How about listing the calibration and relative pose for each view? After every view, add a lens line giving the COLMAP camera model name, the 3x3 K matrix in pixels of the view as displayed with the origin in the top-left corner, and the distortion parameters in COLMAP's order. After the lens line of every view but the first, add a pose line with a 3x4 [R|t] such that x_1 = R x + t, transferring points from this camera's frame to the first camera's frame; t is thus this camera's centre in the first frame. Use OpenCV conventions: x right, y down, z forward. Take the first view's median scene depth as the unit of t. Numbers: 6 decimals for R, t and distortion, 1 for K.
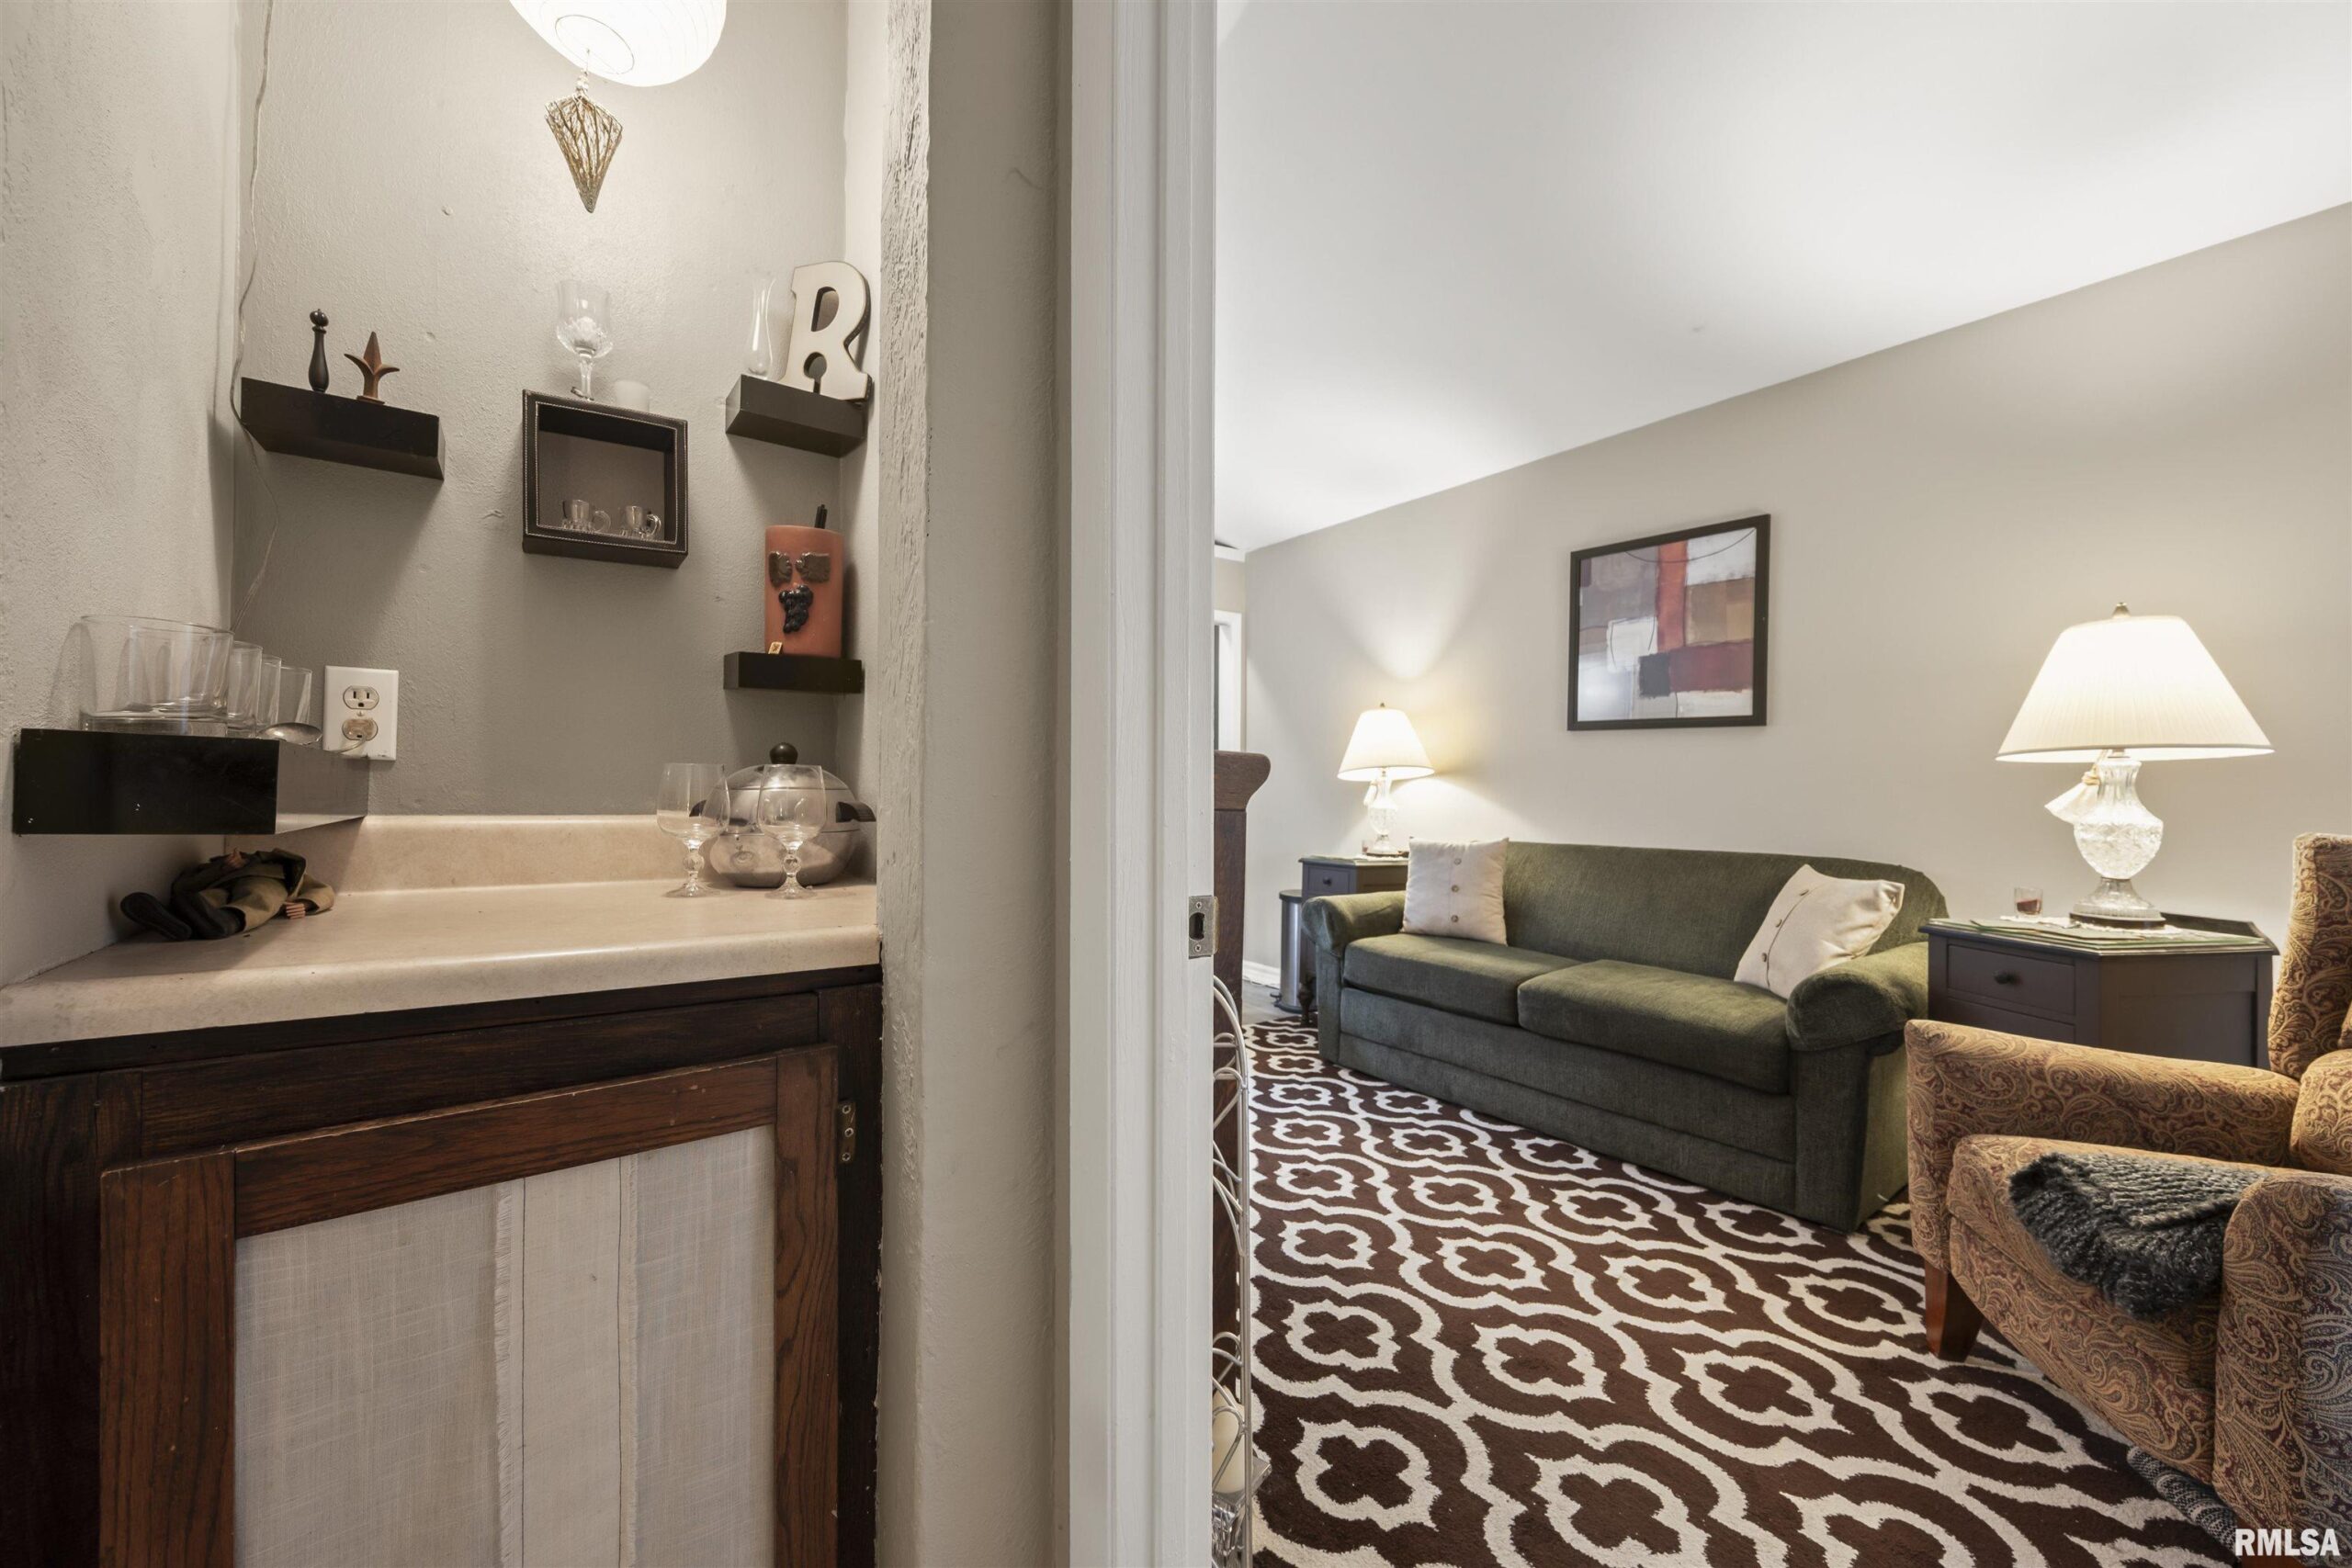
lens RADIAL K [[917.9, 0, 1178.9], [0, 917.9, 786.9], [0, 0, 1]] dist [-0.003074, 0.000337]
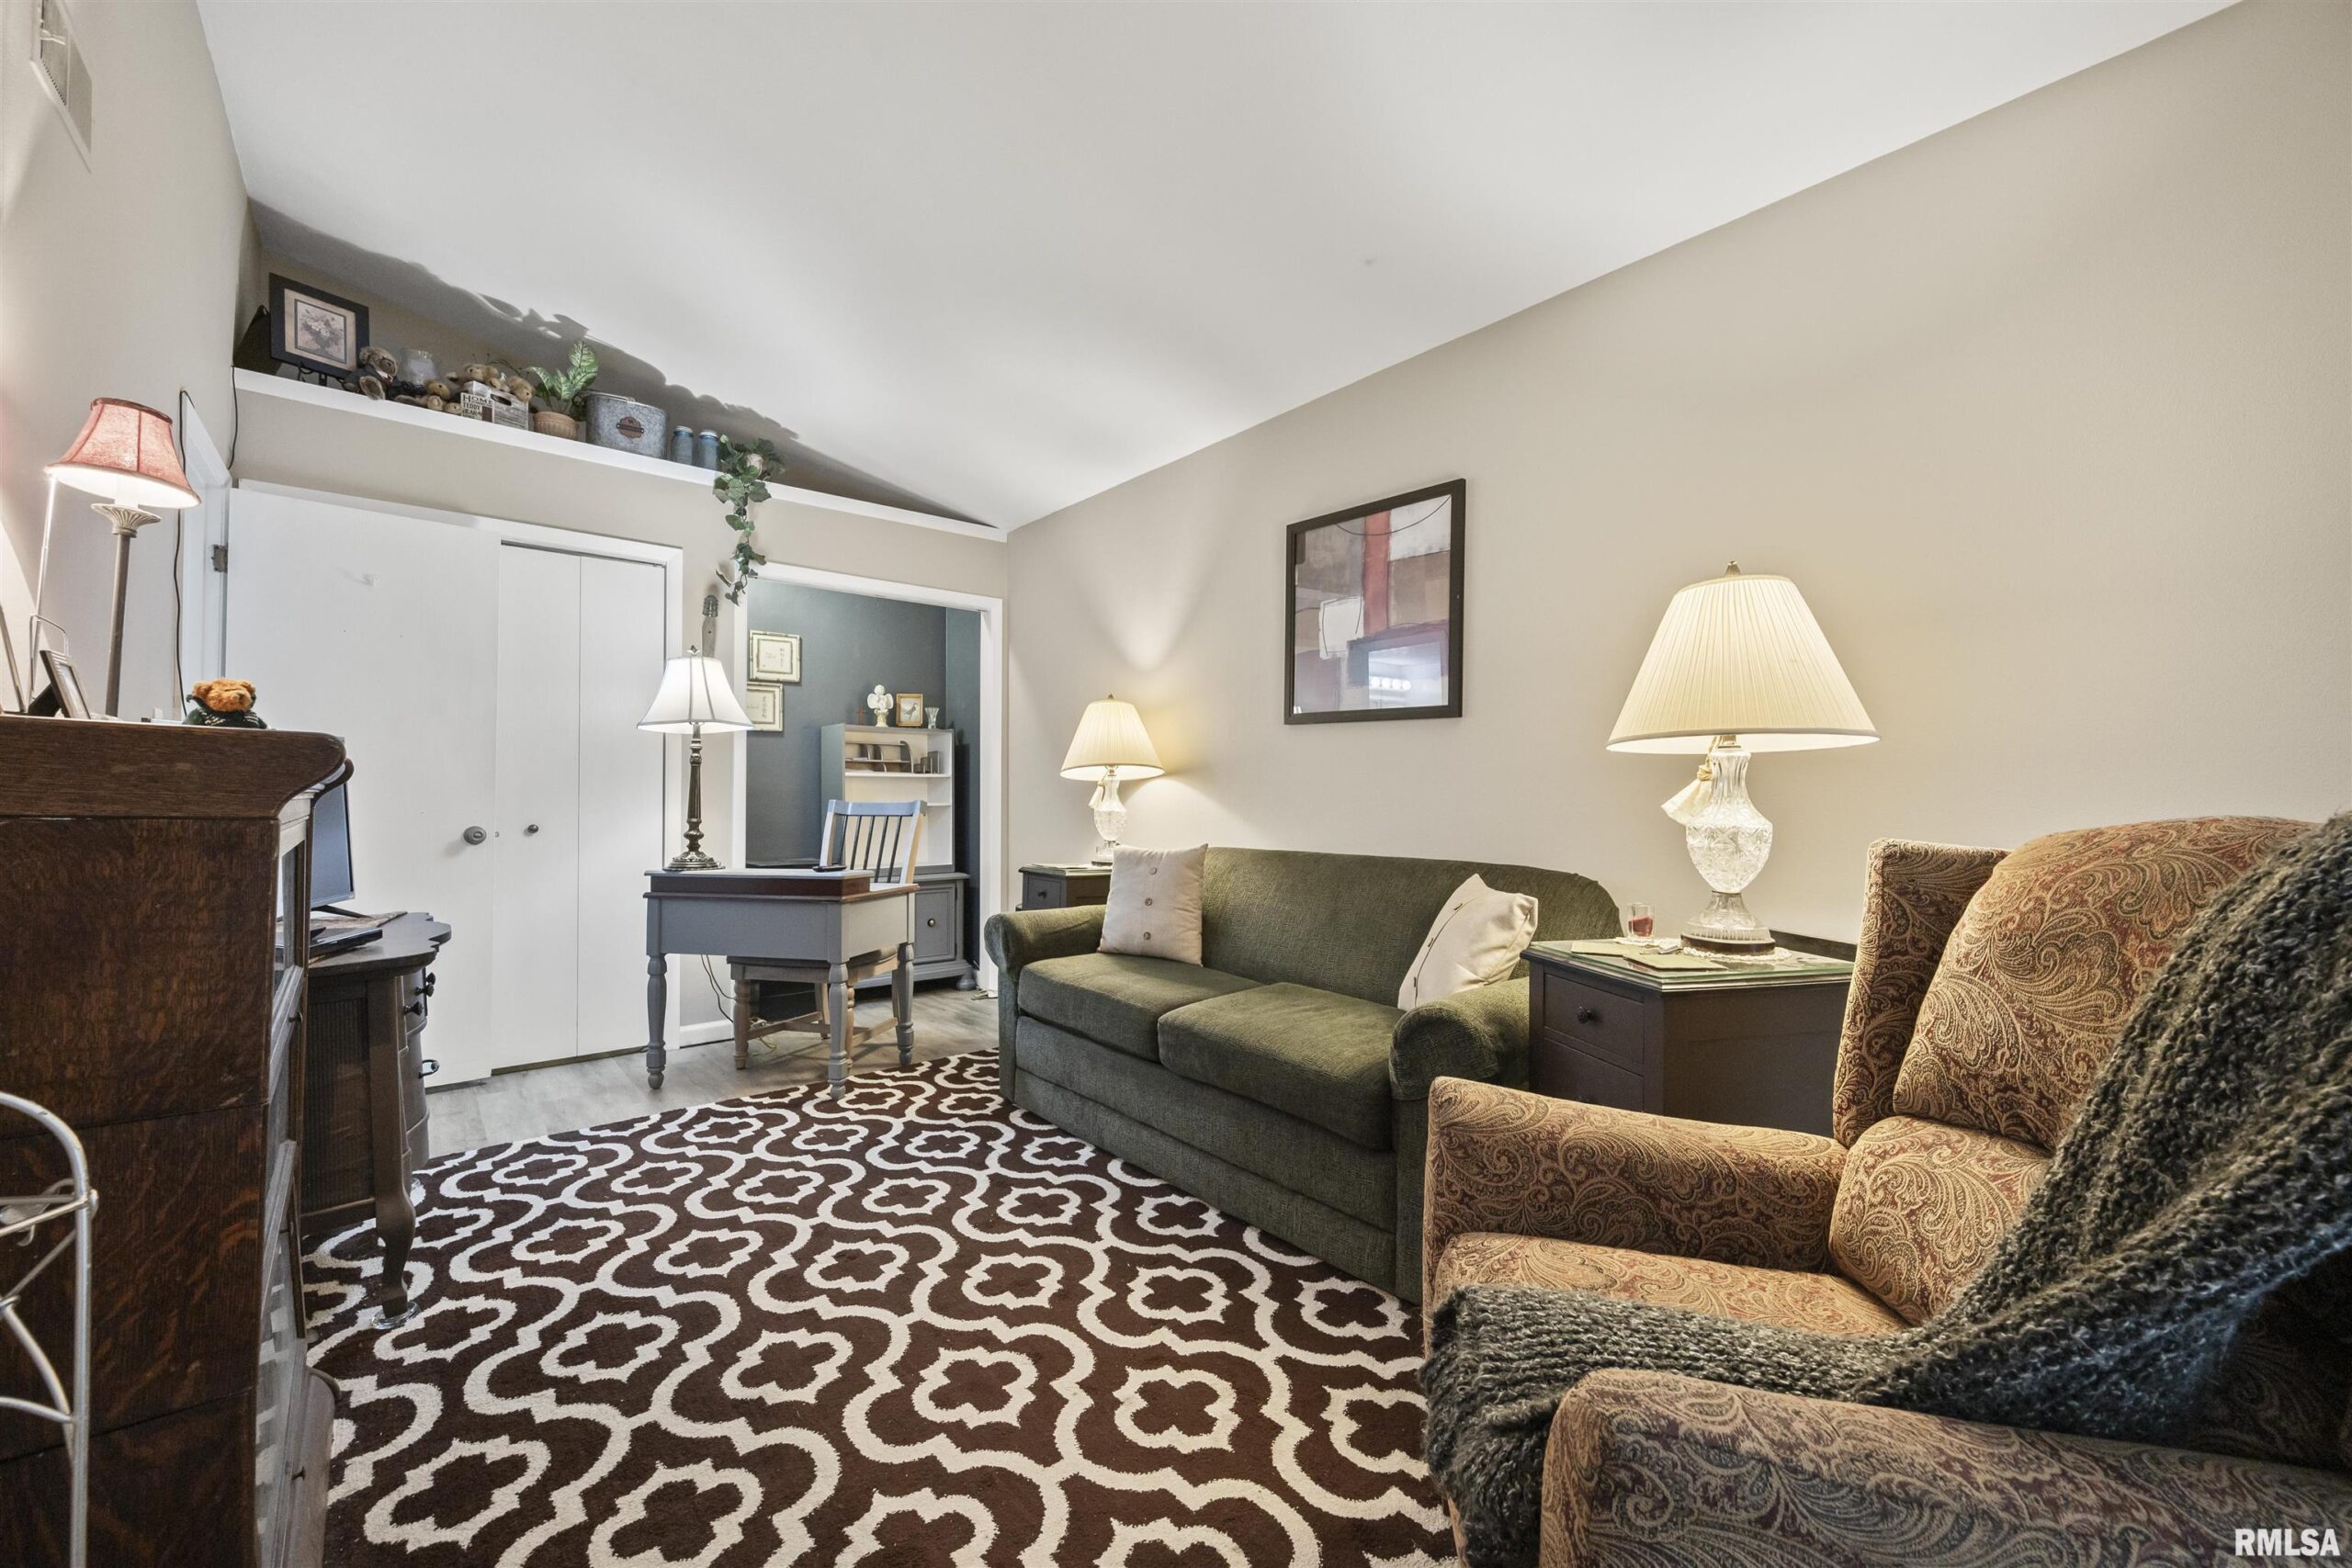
lens RADIAL K [[916.7, 0, 1173.0], [0, 916.7, 795.5], [0, 0, 1]] dist [0.008518, -0.011523]
pose [[0.997392, -0.003703, 0.072081, 0.352799], [0.003277, 0.999976, 0.006037, 0.003839], [-0.072102, -0.005785, 0.997381, 0.154986]]
